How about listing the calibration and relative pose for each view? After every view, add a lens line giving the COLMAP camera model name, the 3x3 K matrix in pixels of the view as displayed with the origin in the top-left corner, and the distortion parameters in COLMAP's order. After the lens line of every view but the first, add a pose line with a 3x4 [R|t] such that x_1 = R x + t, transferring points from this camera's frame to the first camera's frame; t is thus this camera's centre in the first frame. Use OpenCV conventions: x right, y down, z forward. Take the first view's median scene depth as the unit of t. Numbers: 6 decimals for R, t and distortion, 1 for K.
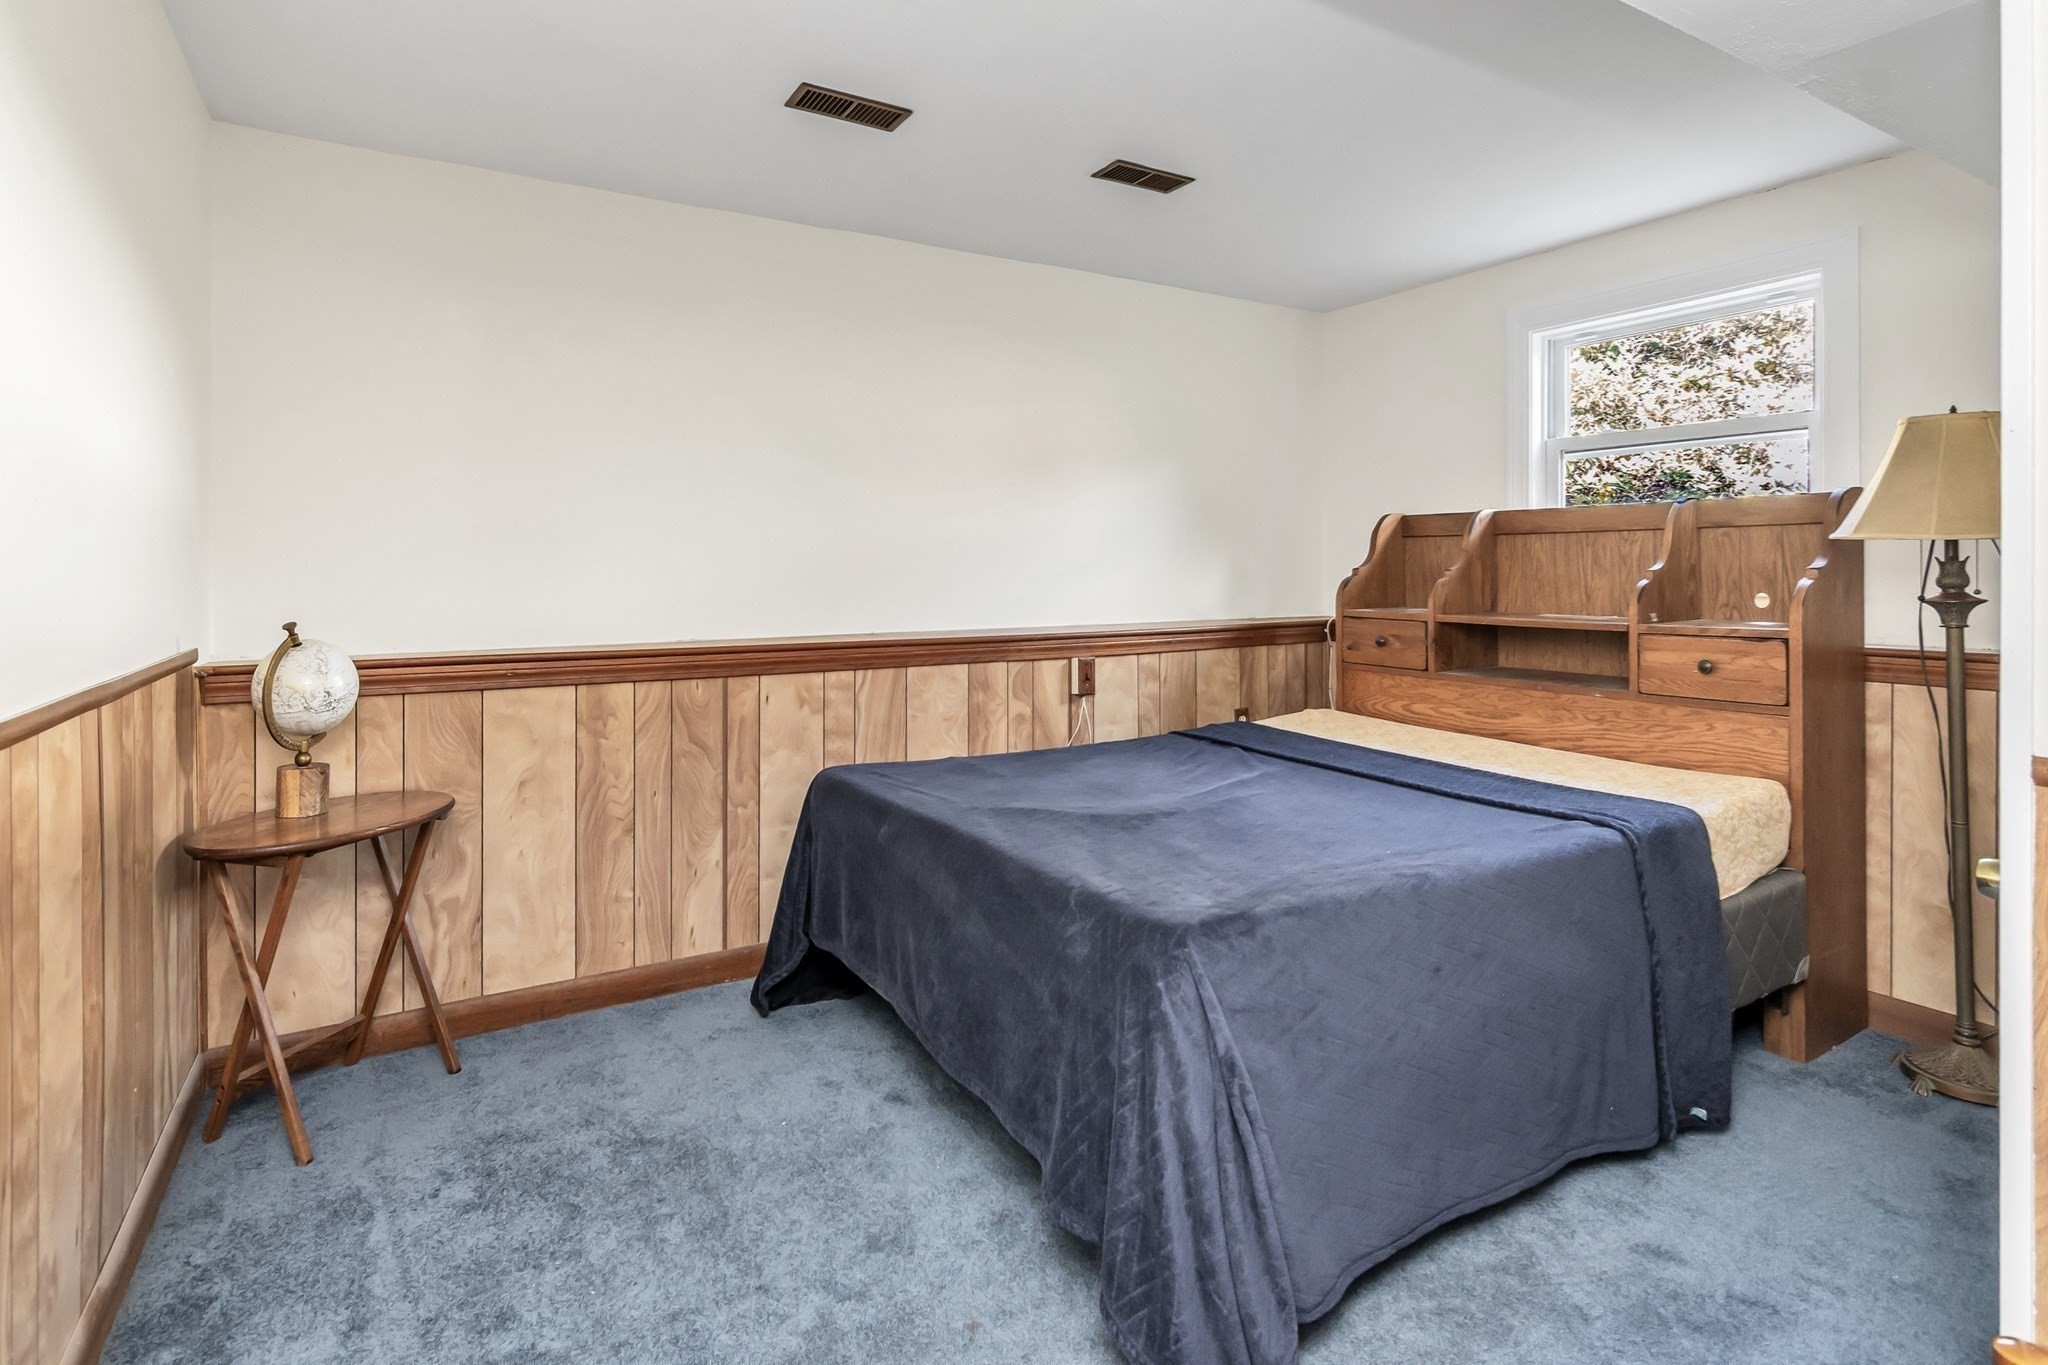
lens RADIAL K [[1018.0, 0, 1024.0], [0, 1018.0, 682.5], [0, 0, 1]] dist [-0.000313, 0.000184]
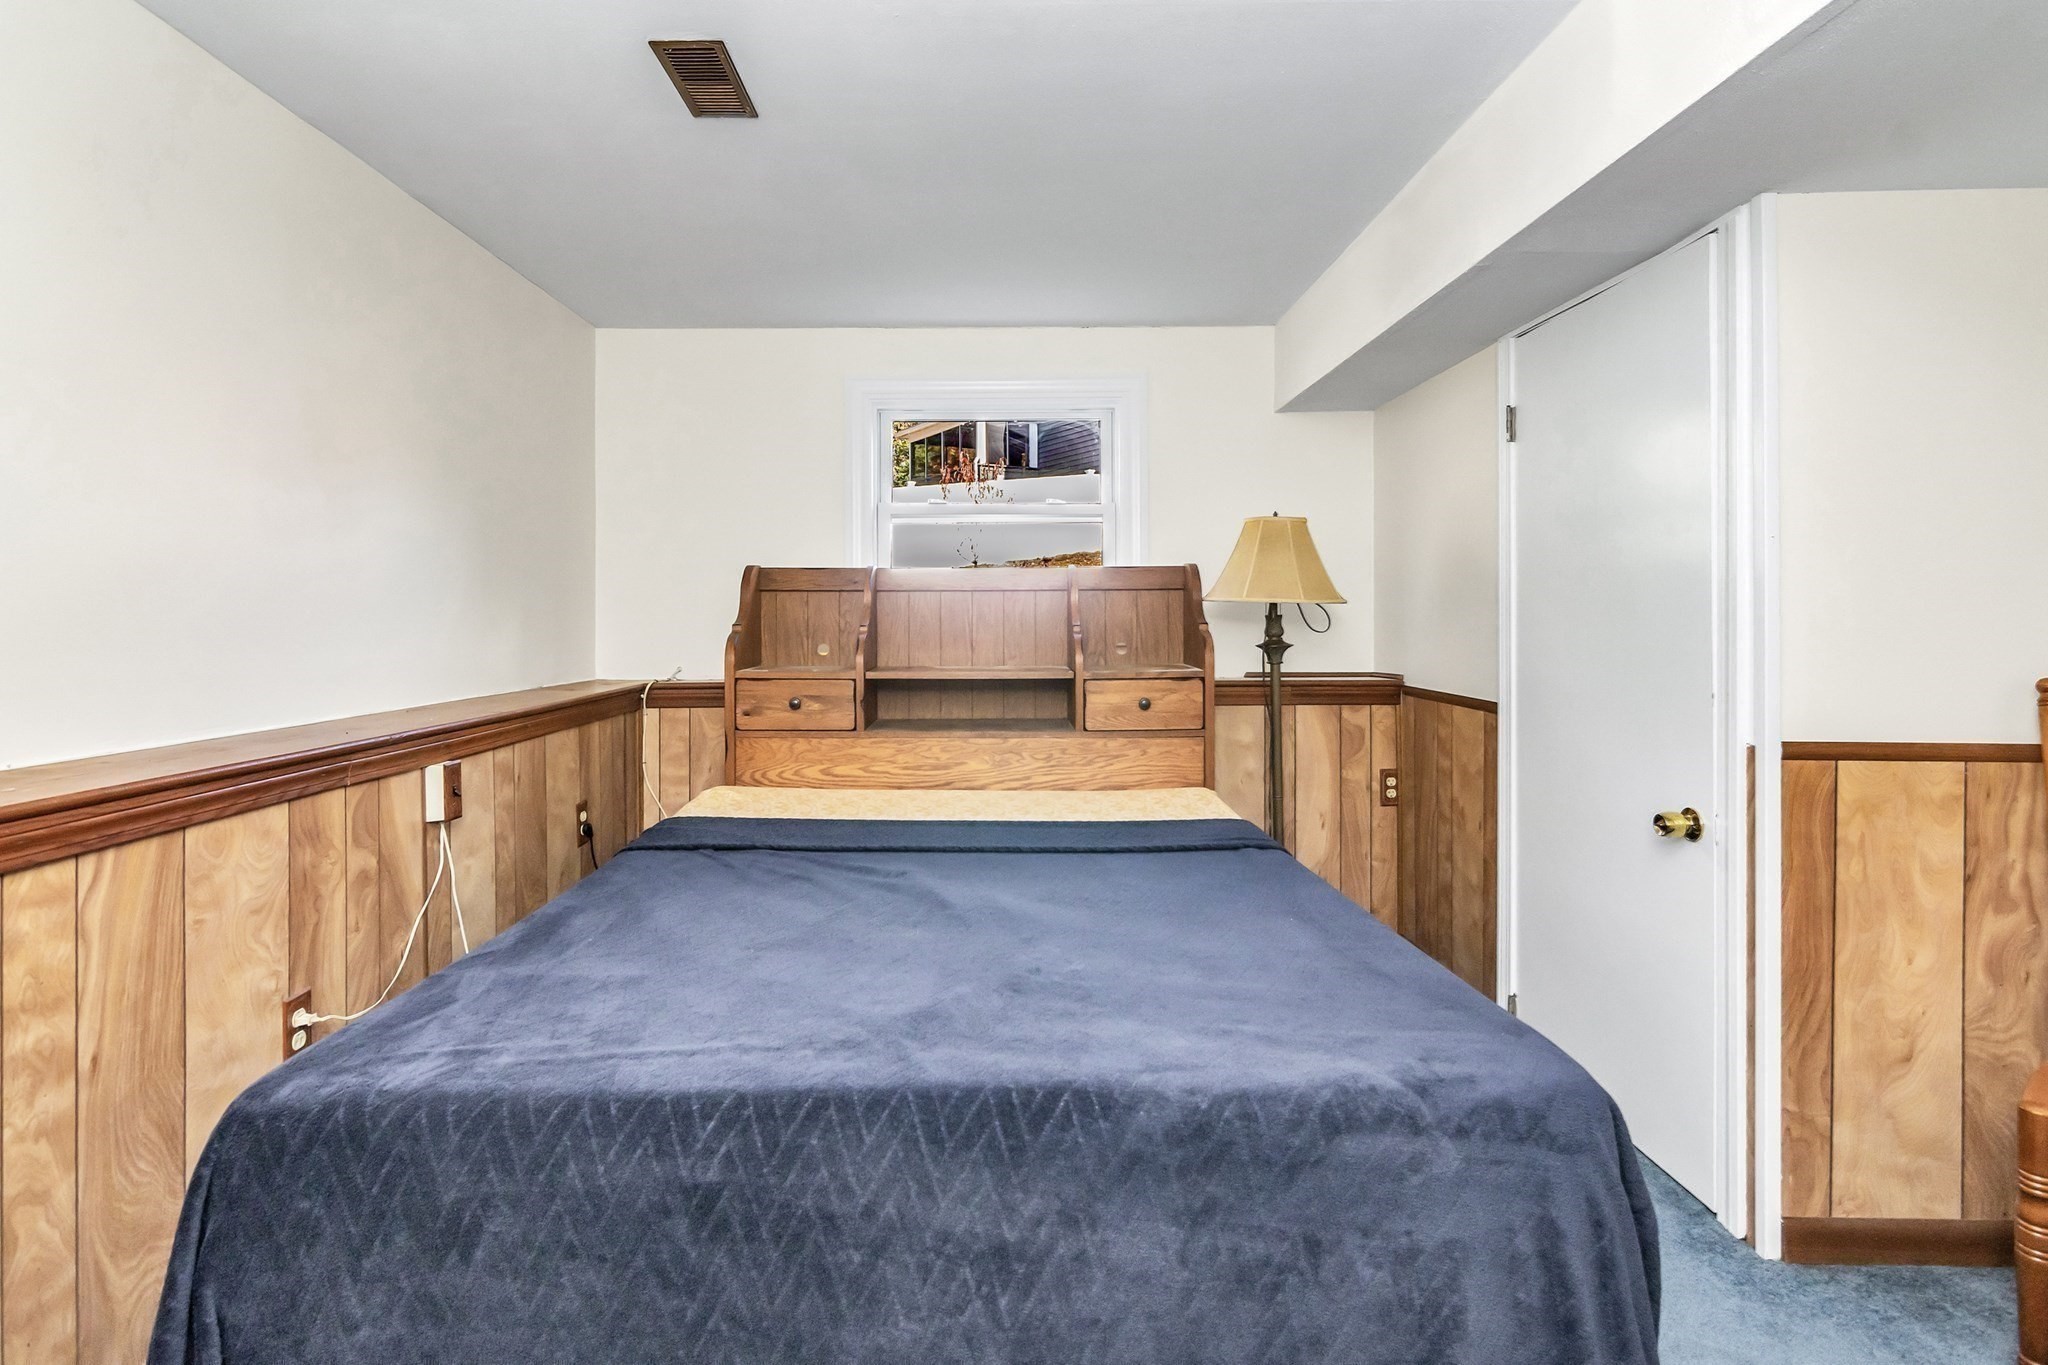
lens RADIAL K [[958.4, 0, 908.2], [0, 958.4, 657.1], [0, 0, 1]] dist [-0.000666, 0.000045]
pose [[0.539514, -0.037902, 0.841123, -0.322315], [0.099270, 0.994882, -0.018843, -0.055722], [-0.836104, 0.093664, 0.540515, 0.439110]]
